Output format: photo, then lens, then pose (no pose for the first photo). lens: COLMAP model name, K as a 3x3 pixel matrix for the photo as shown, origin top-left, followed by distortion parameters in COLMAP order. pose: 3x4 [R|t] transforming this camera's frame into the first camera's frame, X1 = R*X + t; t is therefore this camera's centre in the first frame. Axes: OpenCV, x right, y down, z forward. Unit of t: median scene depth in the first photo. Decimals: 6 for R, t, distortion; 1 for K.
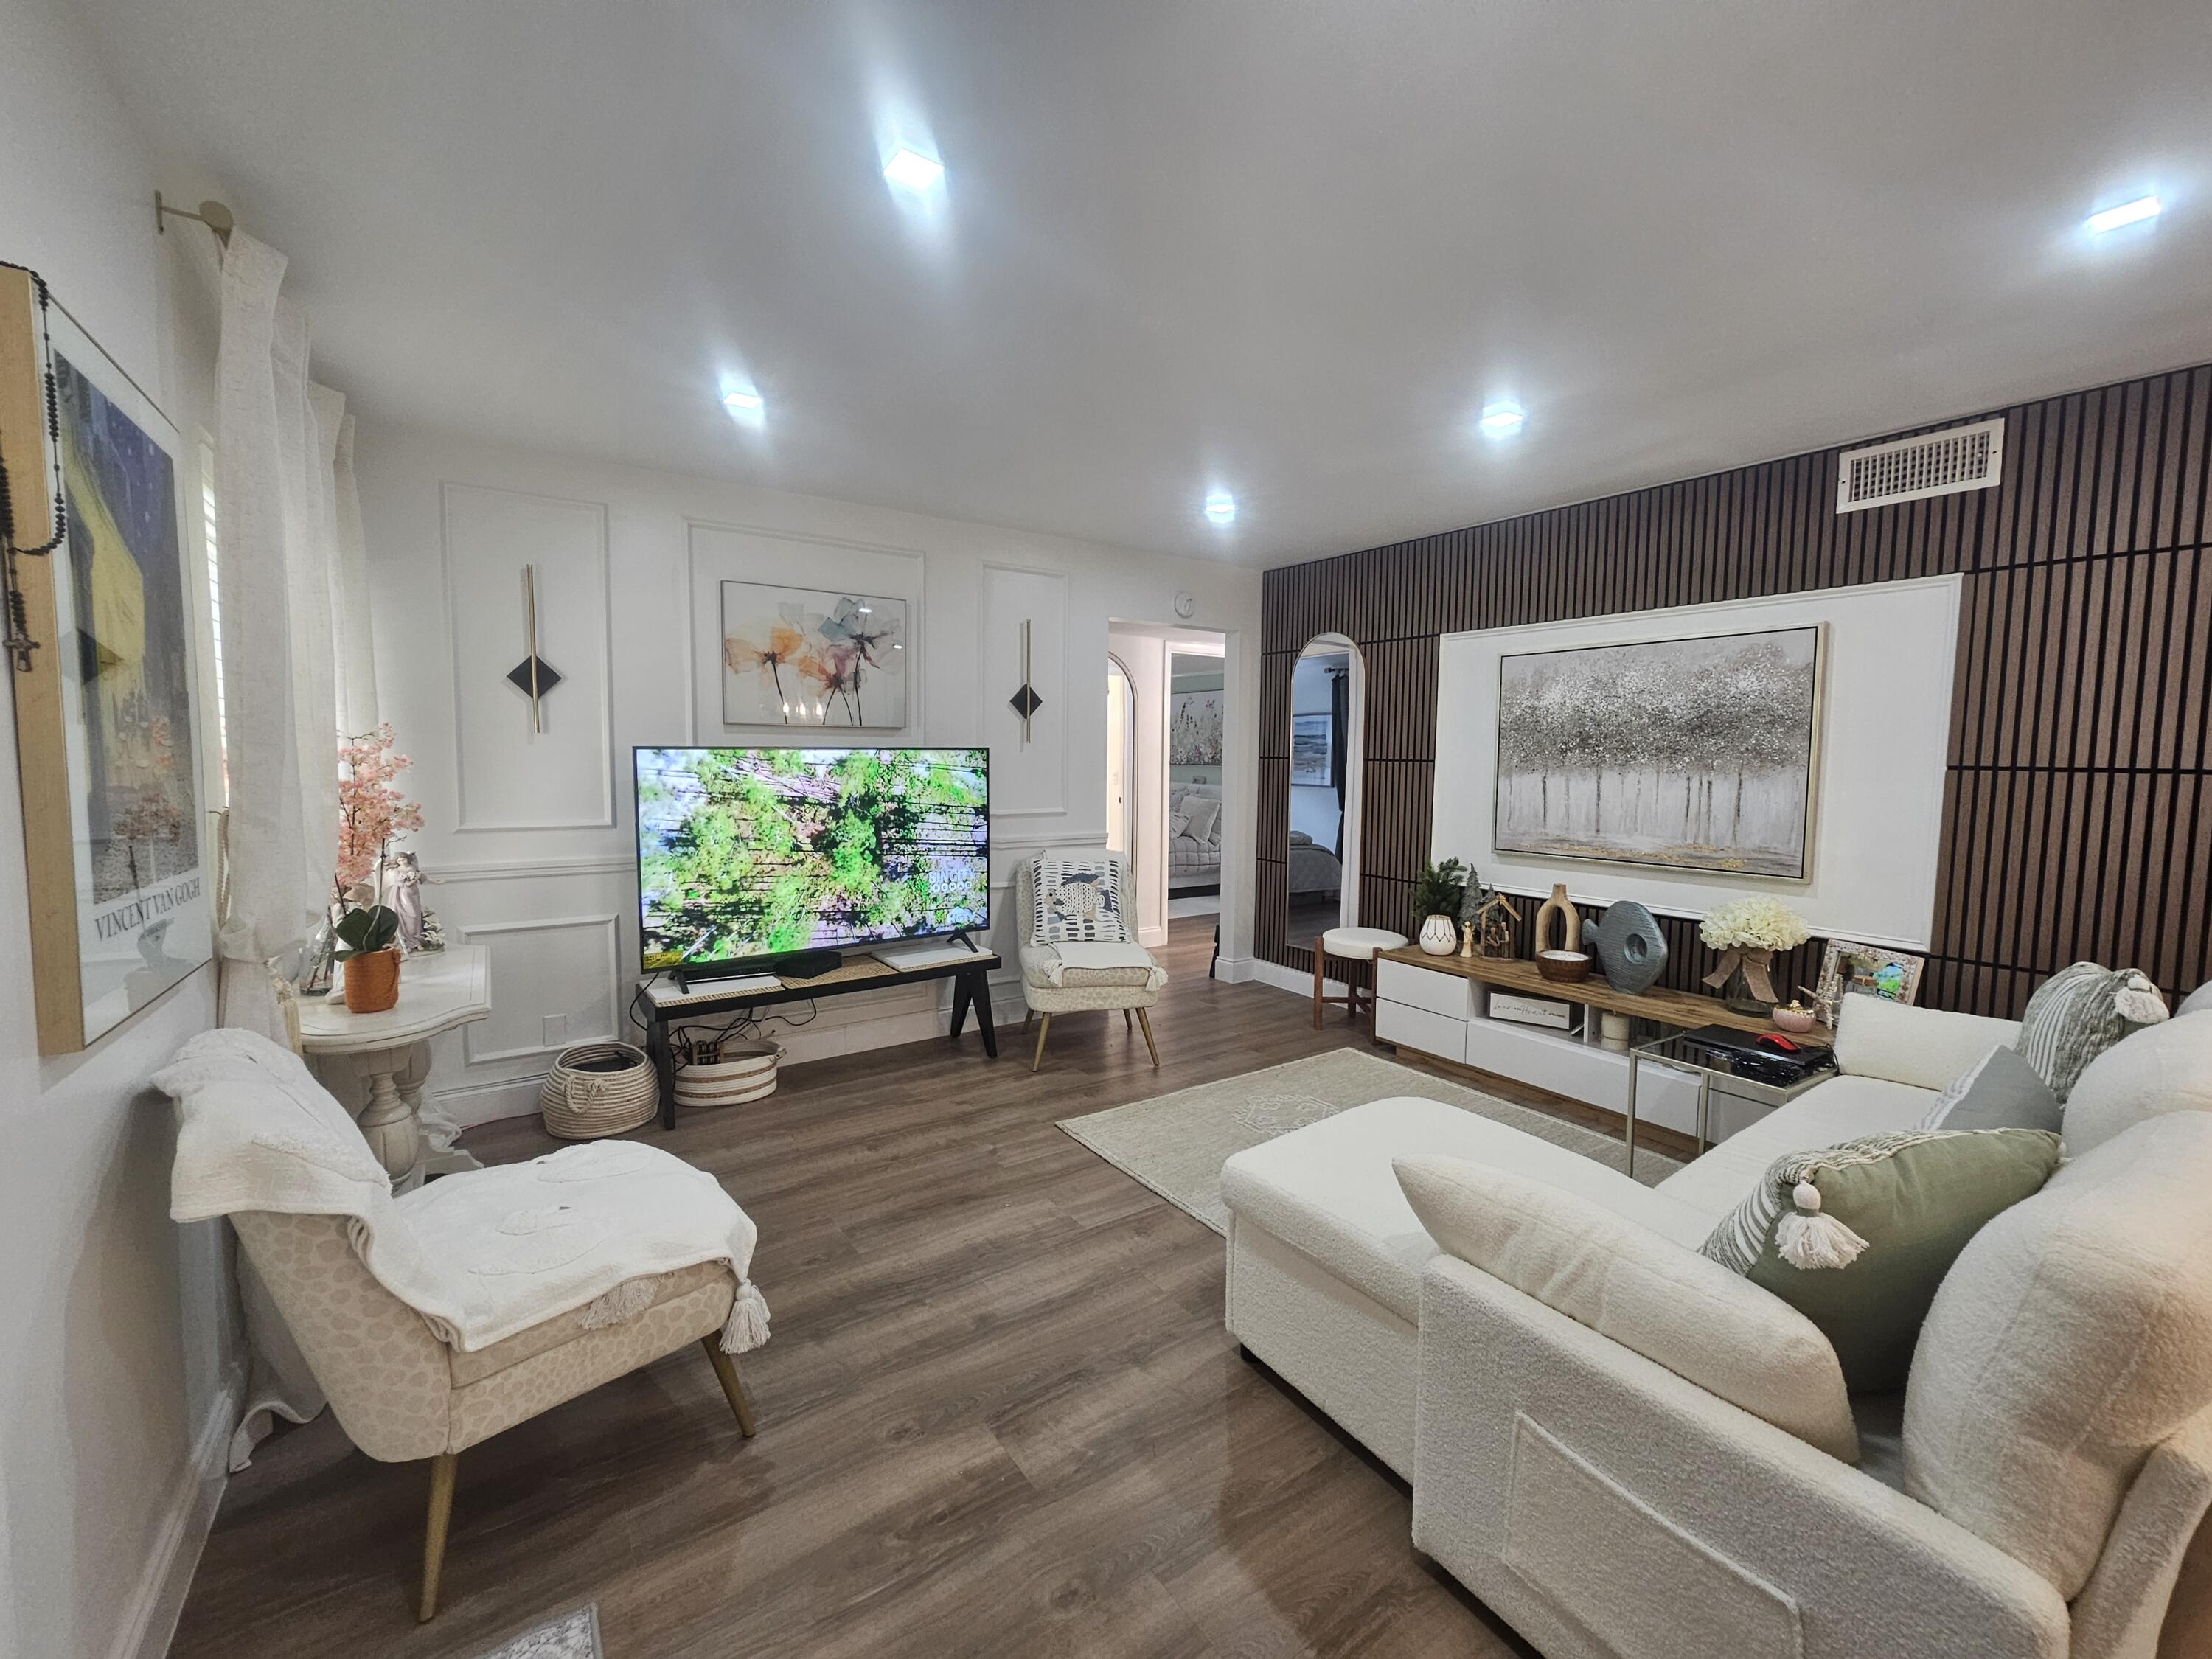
lens RADIAL K [[907.1, 0, 1103.6], [0, 907.1, 820.0], [0, 0, 1]] dist [-0.007778, 0.001839]
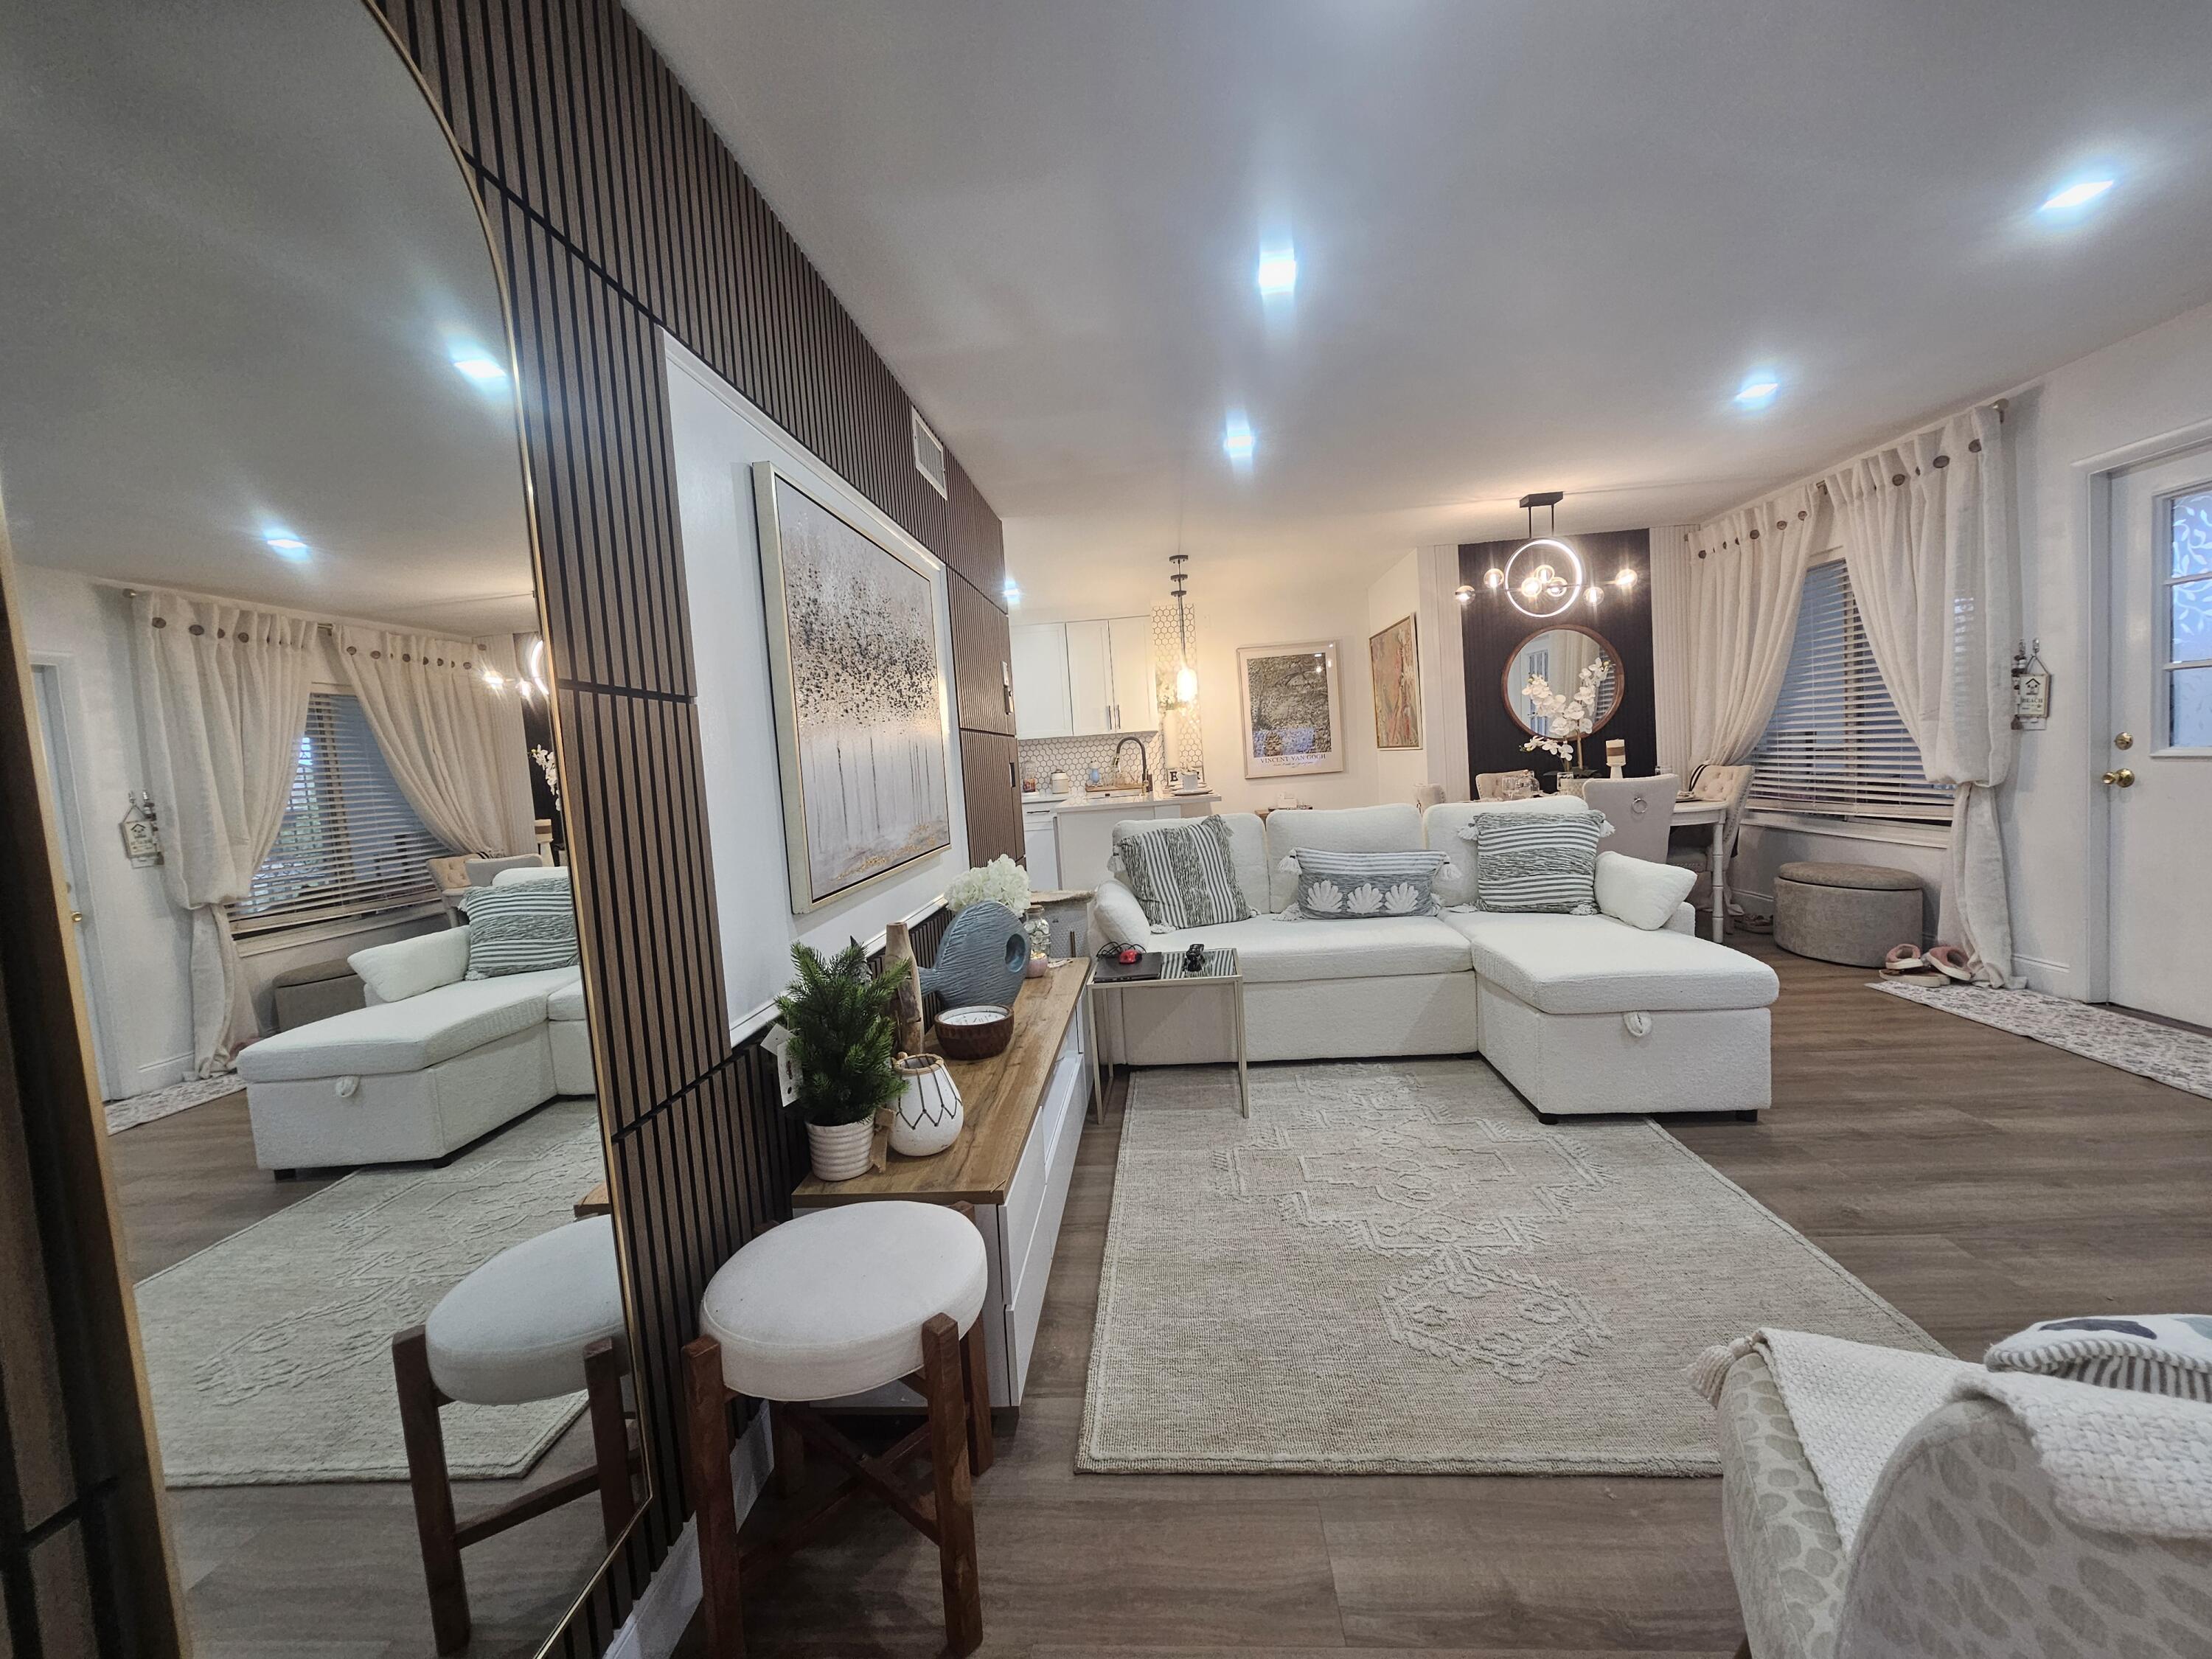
lens RADIAL K [[907.1, 0, 1101.0], [0, 907.1, 825.7], [0, 0, 1]] dist [-0.007778, 0.001839]
pose [[-0.781076, 0.000396, 0.624436, 0.048961], [0.108651, 0.984832, 0.135282, -0.064958], [-0.614911, 0.173511, -0.769271, 1.570190]]
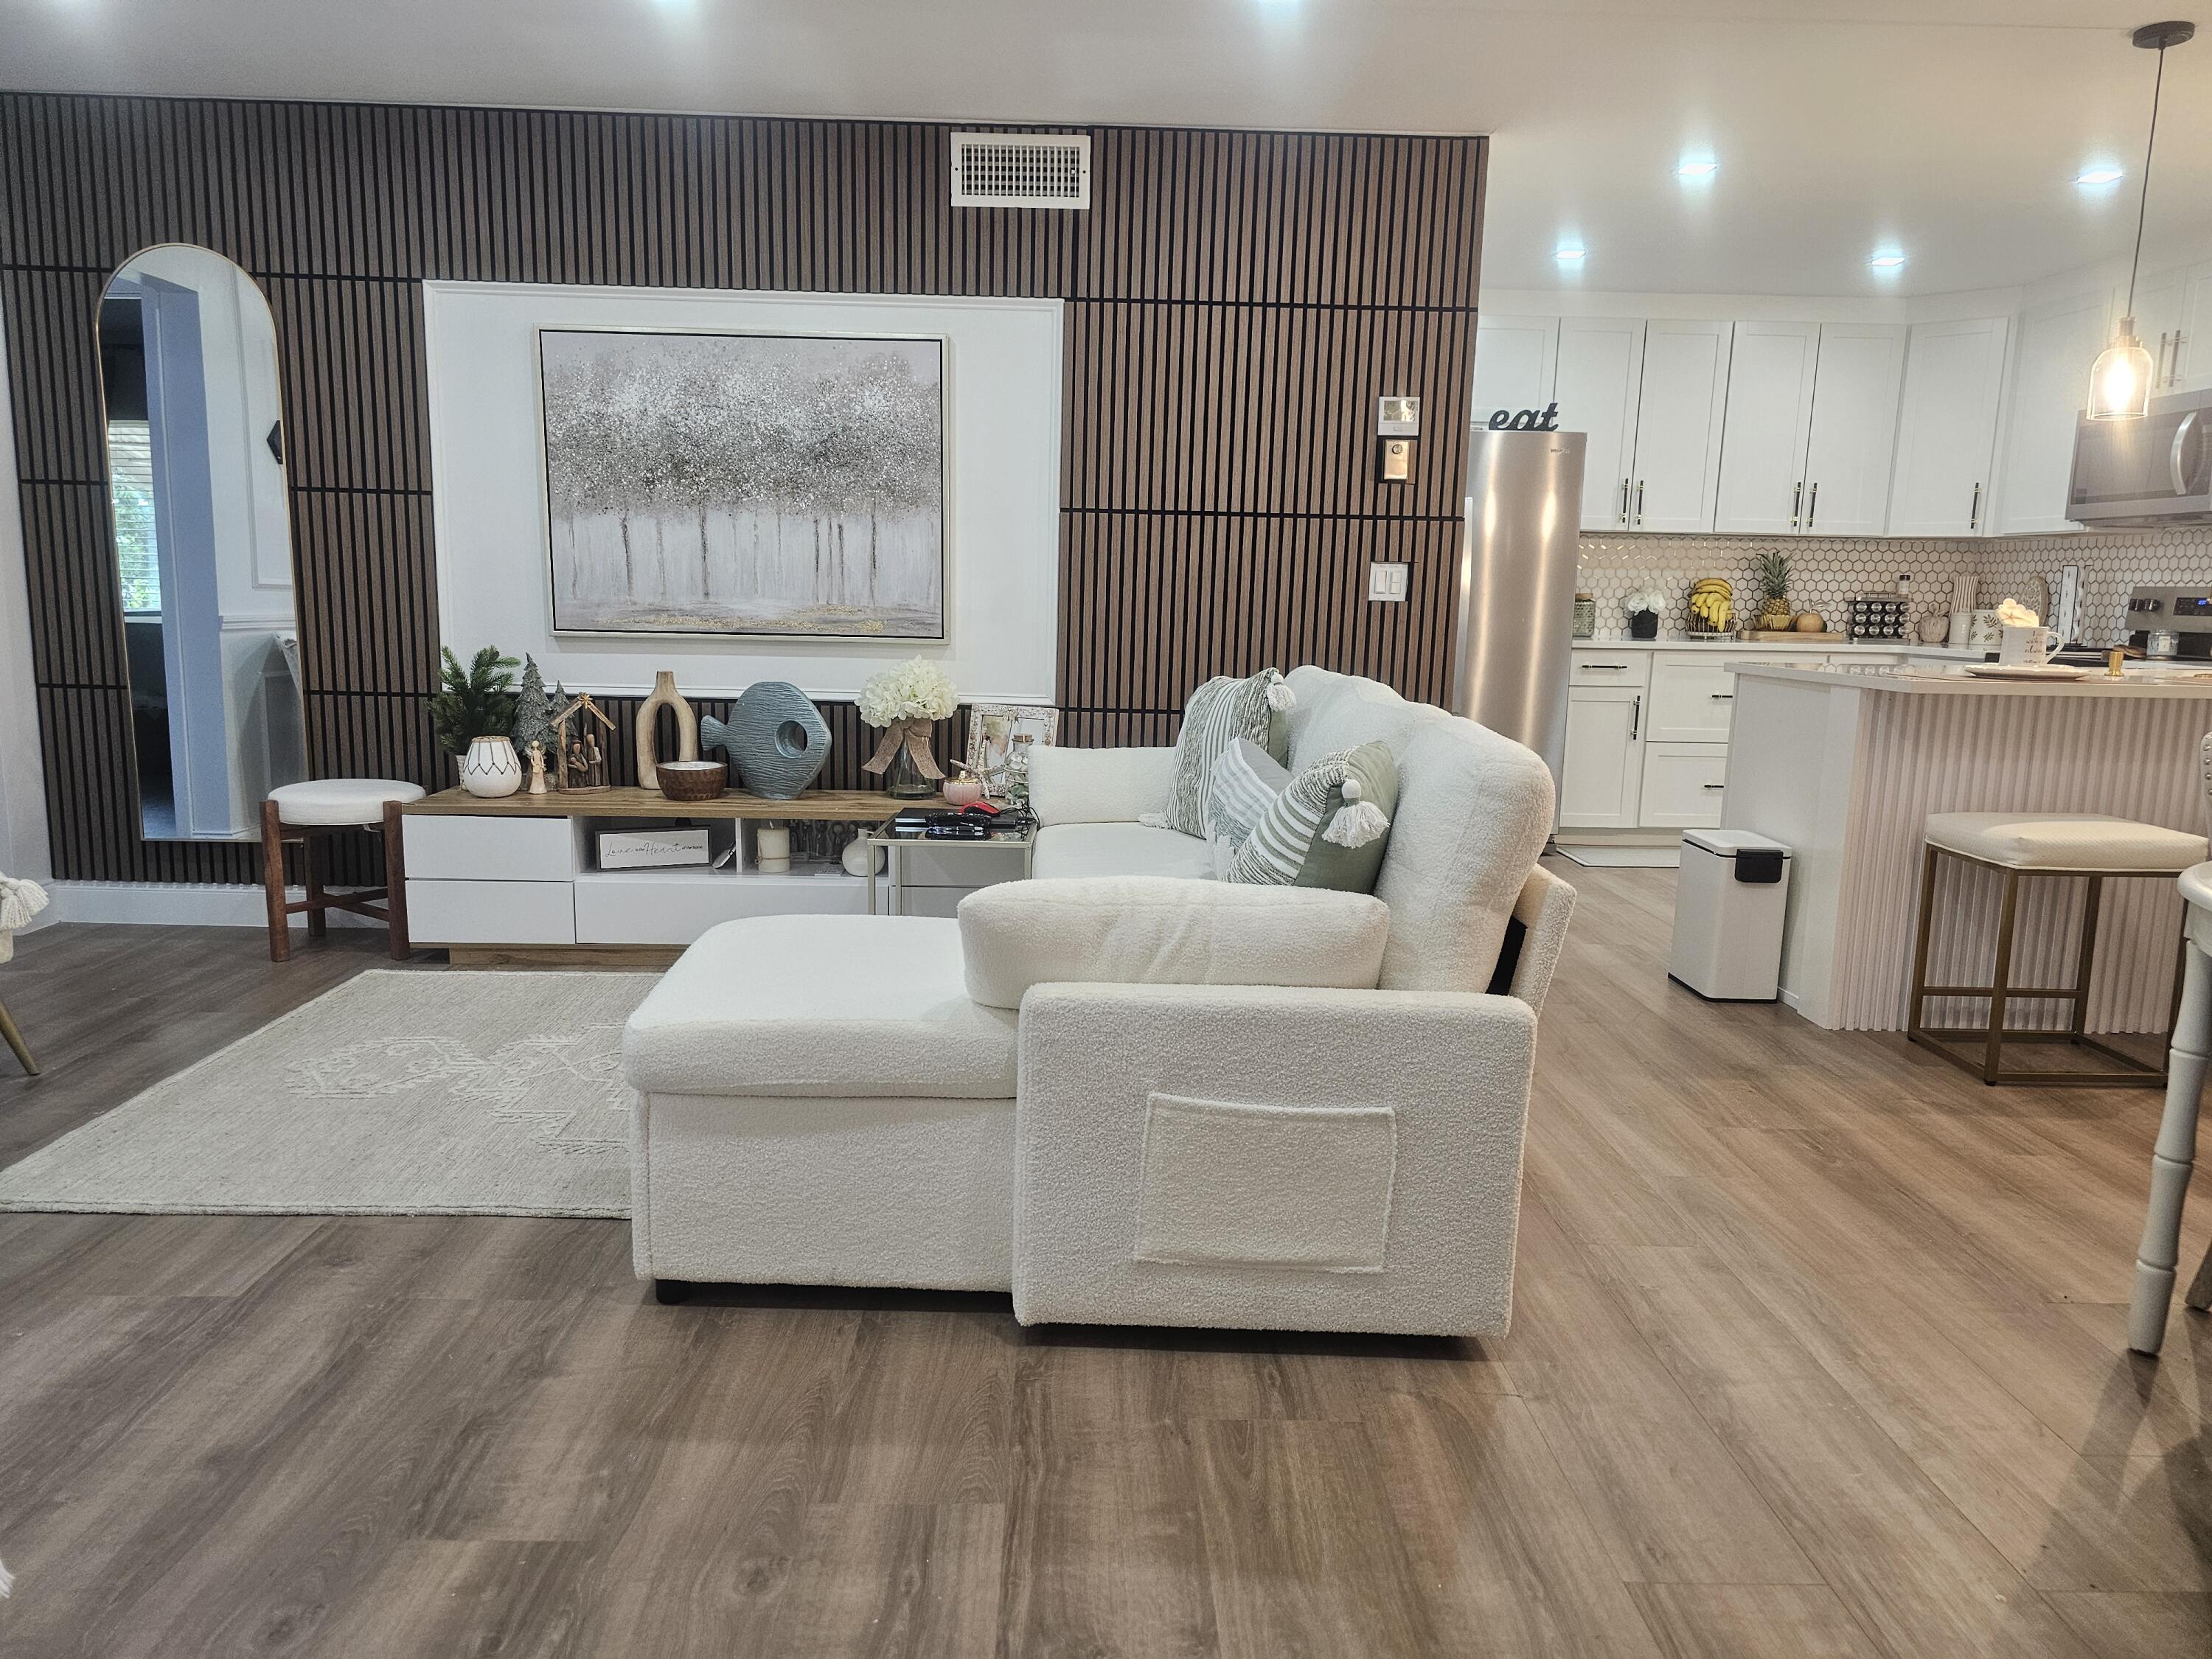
lens RADIAL K [[1486.6, 0, 1094.6], [0, 1486.6, 841.0], [0, 0, 1]] dist [0.044072, -0.041527]
pose [[0.548291, -0.137514, 0.824904, -0.346565], [0.043993, 0.989765, 0.135756, 0.067110], [-0.835130, -0.038143, 0.548729, 0.073880]]
